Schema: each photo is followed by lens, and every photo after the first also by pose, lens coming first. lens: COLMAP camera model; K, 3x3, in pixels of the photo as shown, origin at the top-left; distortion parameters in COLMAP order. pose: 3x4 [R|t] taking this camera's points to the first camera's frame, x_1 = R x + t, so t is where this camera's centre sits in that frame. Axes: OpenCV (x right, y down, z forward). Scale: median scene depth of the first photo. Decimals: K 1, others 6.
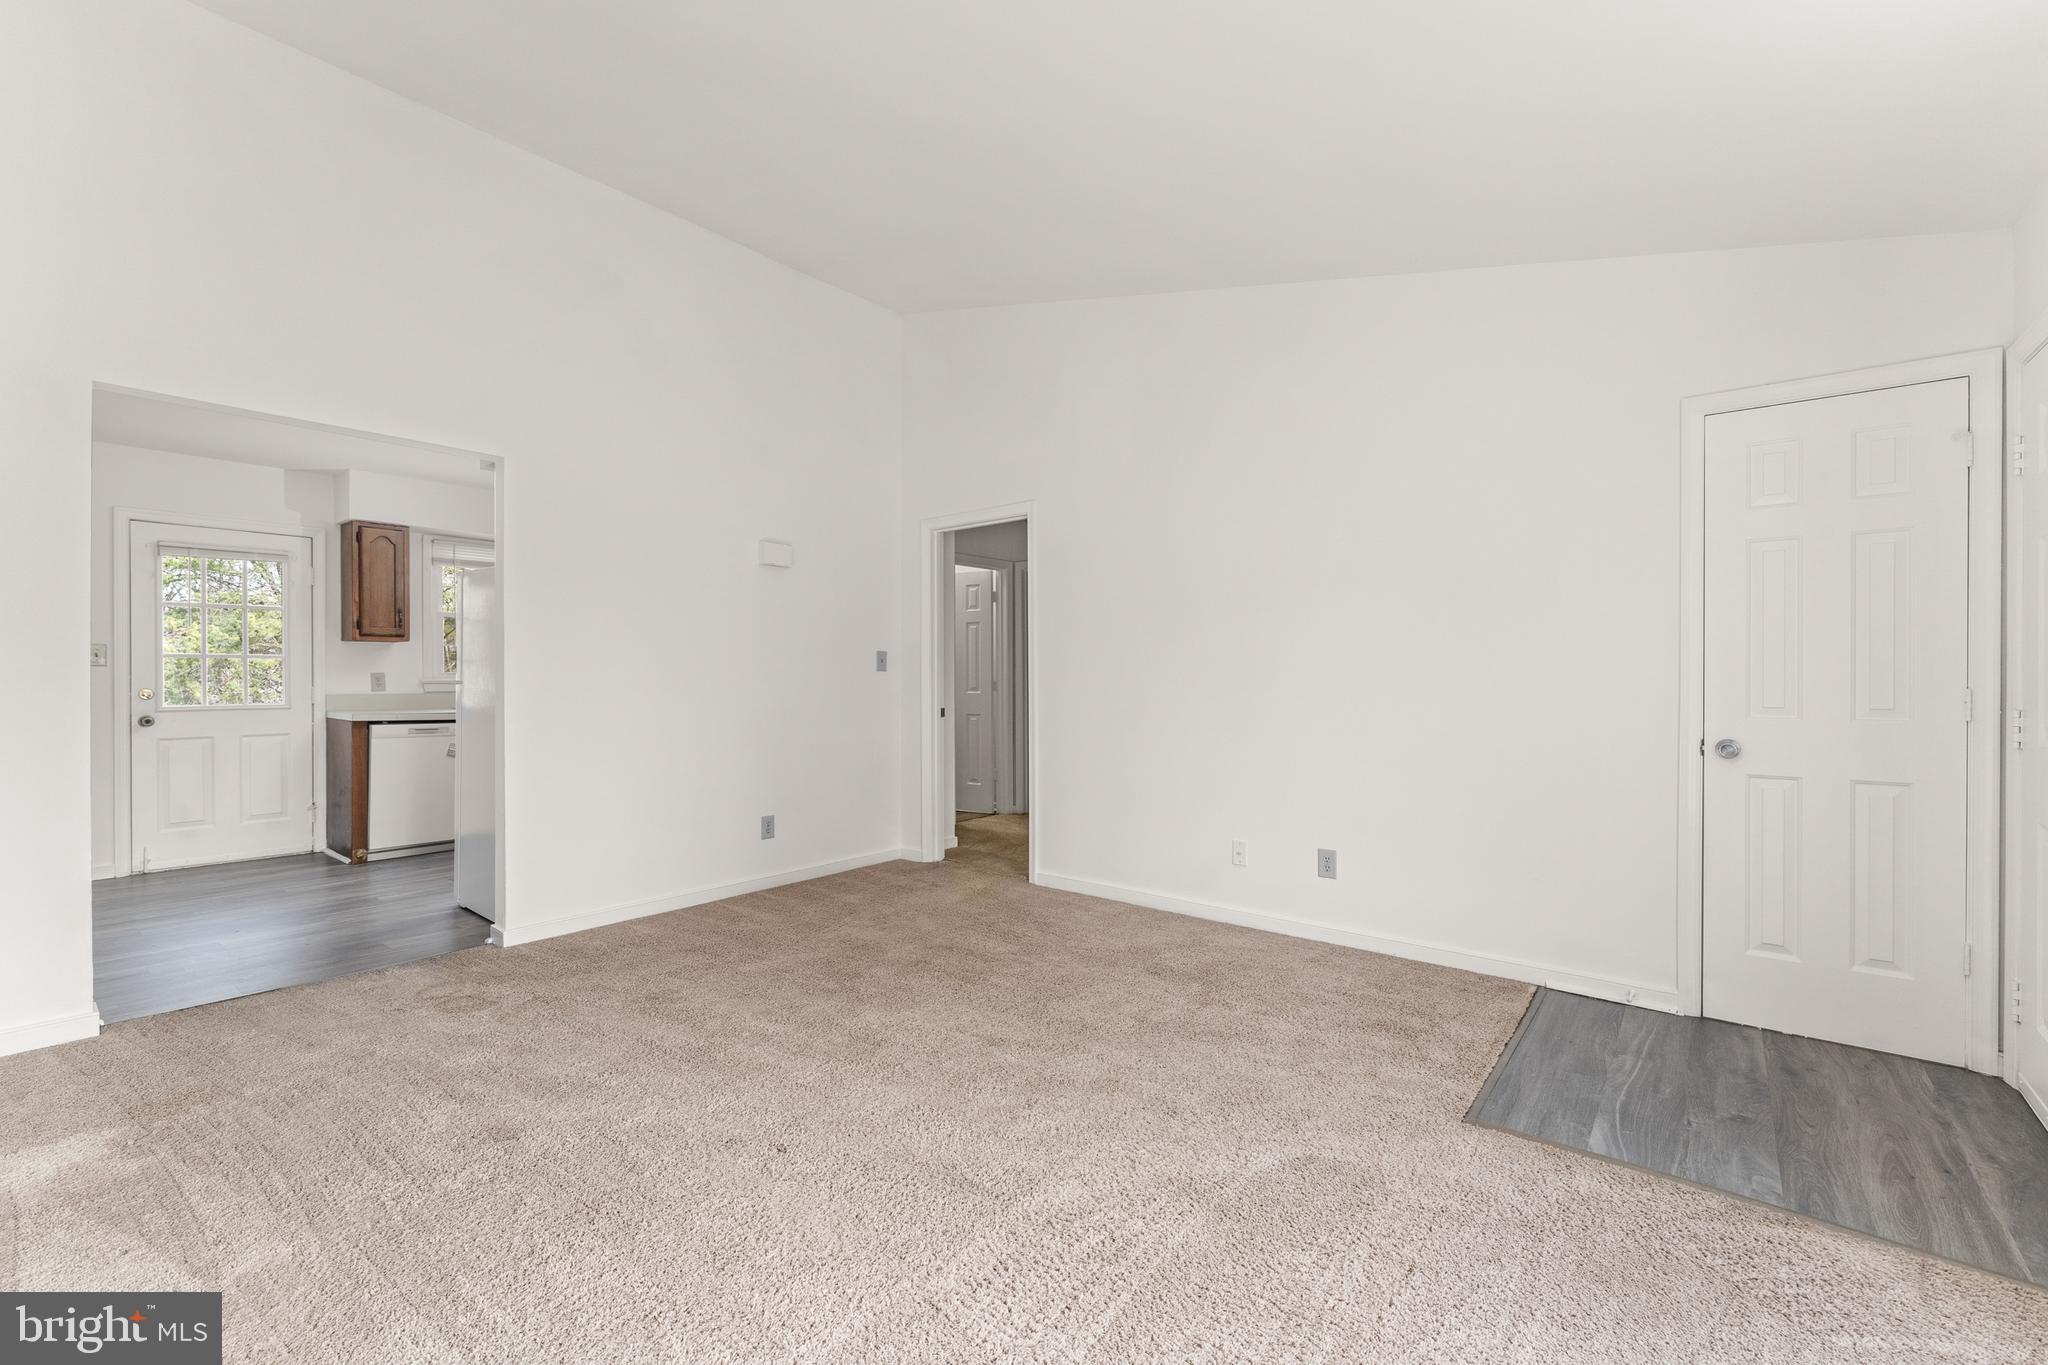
lens RADIAL K [[858.7, 0, 1047.1], [0, 858.7, 673.9], [0, 0, 1]] dist [0.000363, 0.001644]
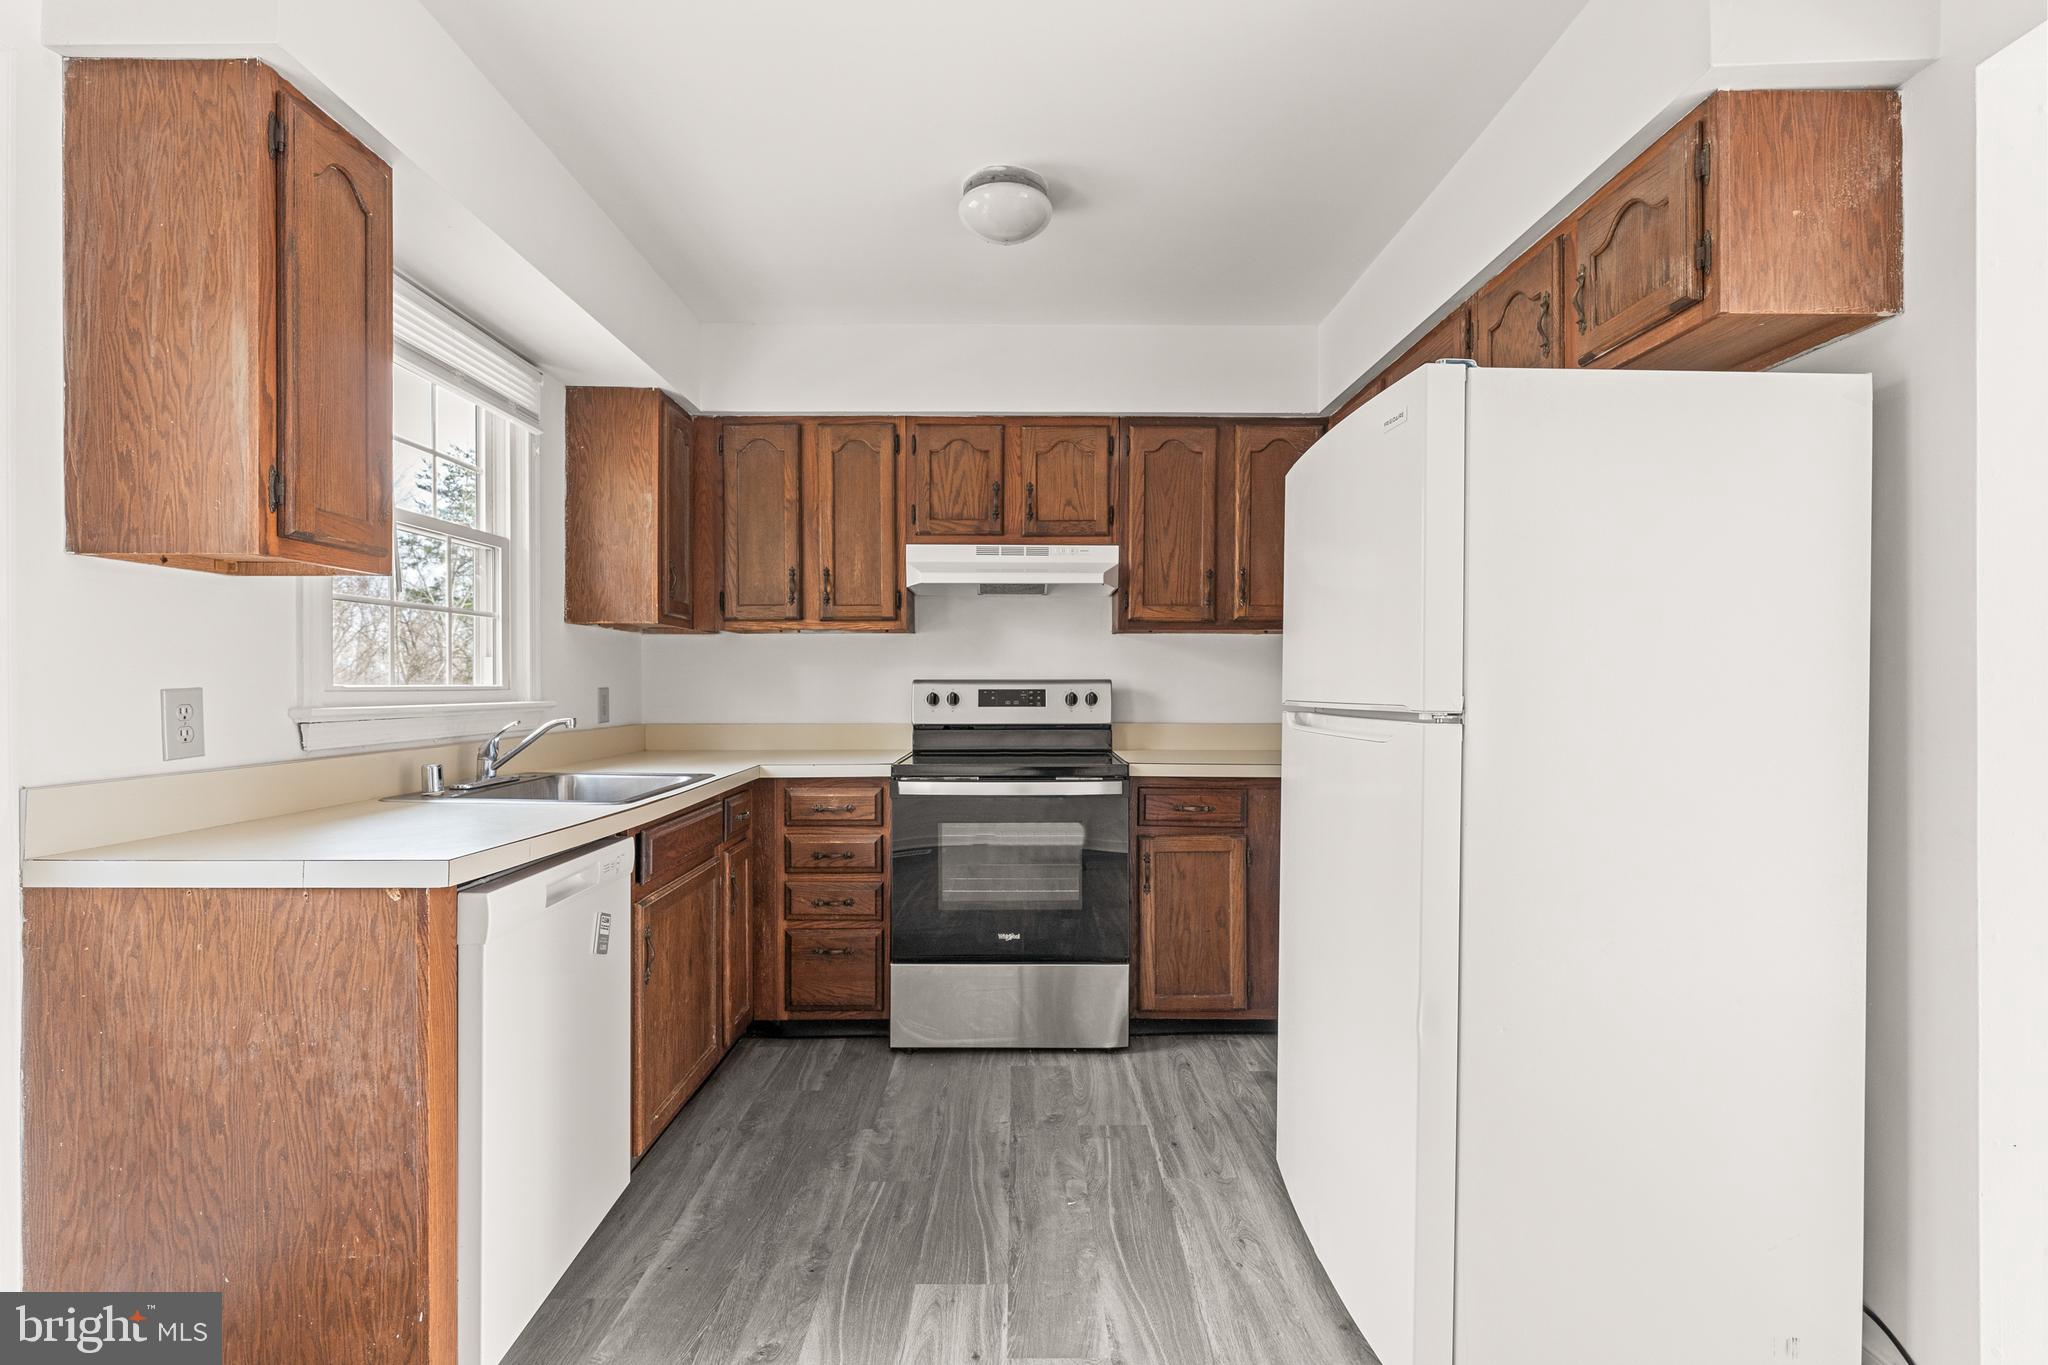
lens RADIAL K [[922.7, 0, 999.8], [0, 922.7, 683.7], [0, 0, 1]] dist [0.003648, -0.002492]
pose [[0.780940, -0.003182, 0.624598, -0.857062], [0.001105, 0.999992, 0.003713, -0.003719], [-0.624606, -0.002210, 0.780937, 0.707765]]
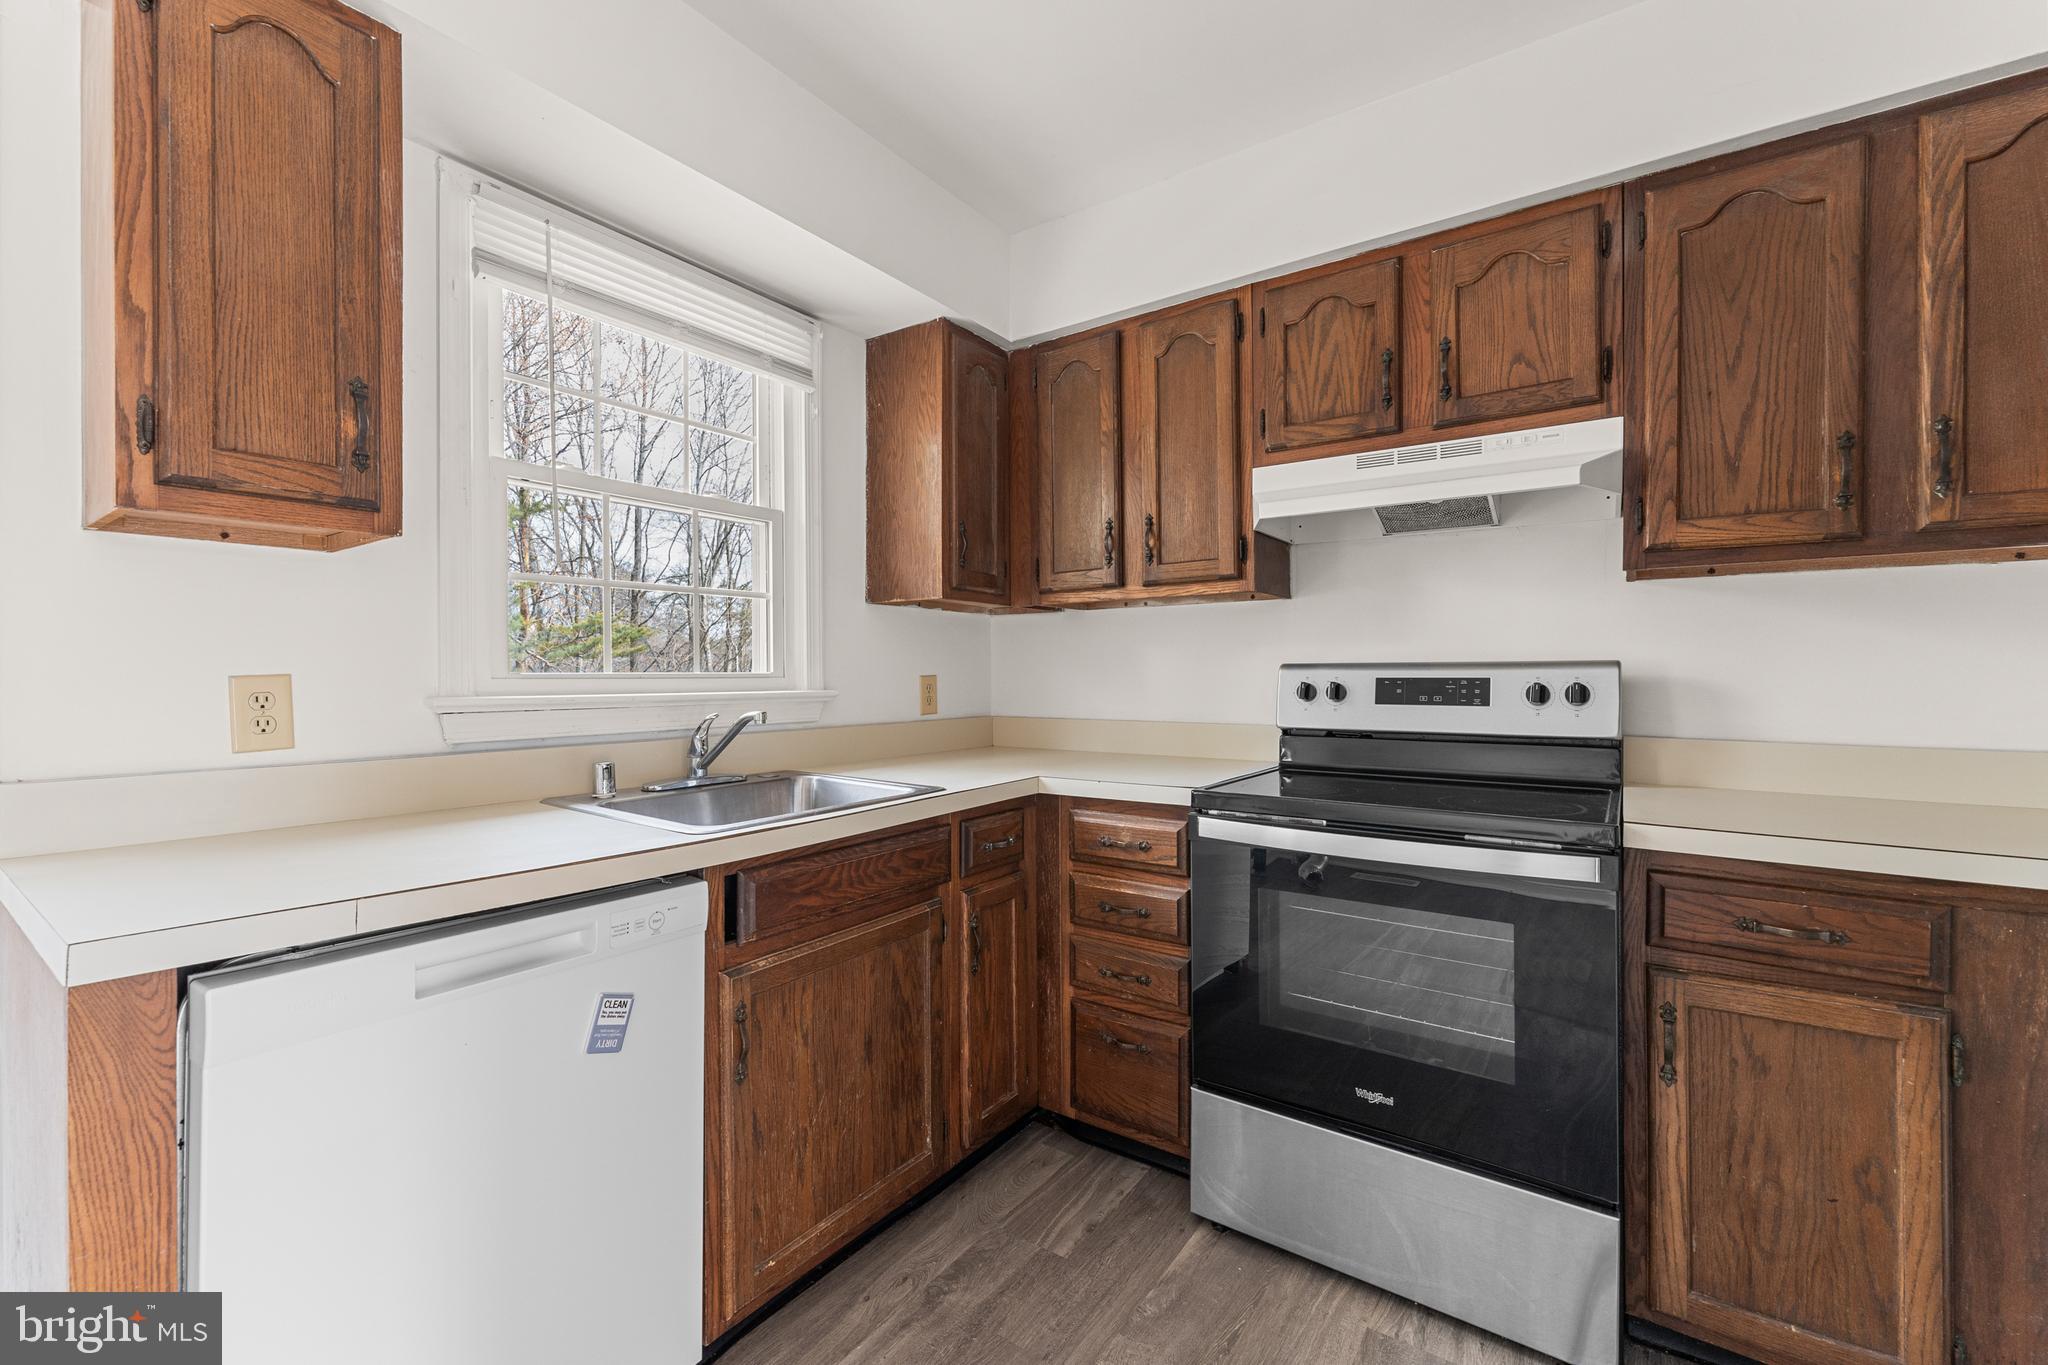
lens RADIAL K [[831.4, 0, 1053.1], [0, 831.4, 671.0], [0, 0, 1]] dist [-0.004017, -0.000182]
pose [[0.996778, -0.005010, 0.080055, -0.650607], [0.005096, 0.999987, -0.000866, -0.000981], [-0.080049, 0.001271, 0.996790, 0.847905]]
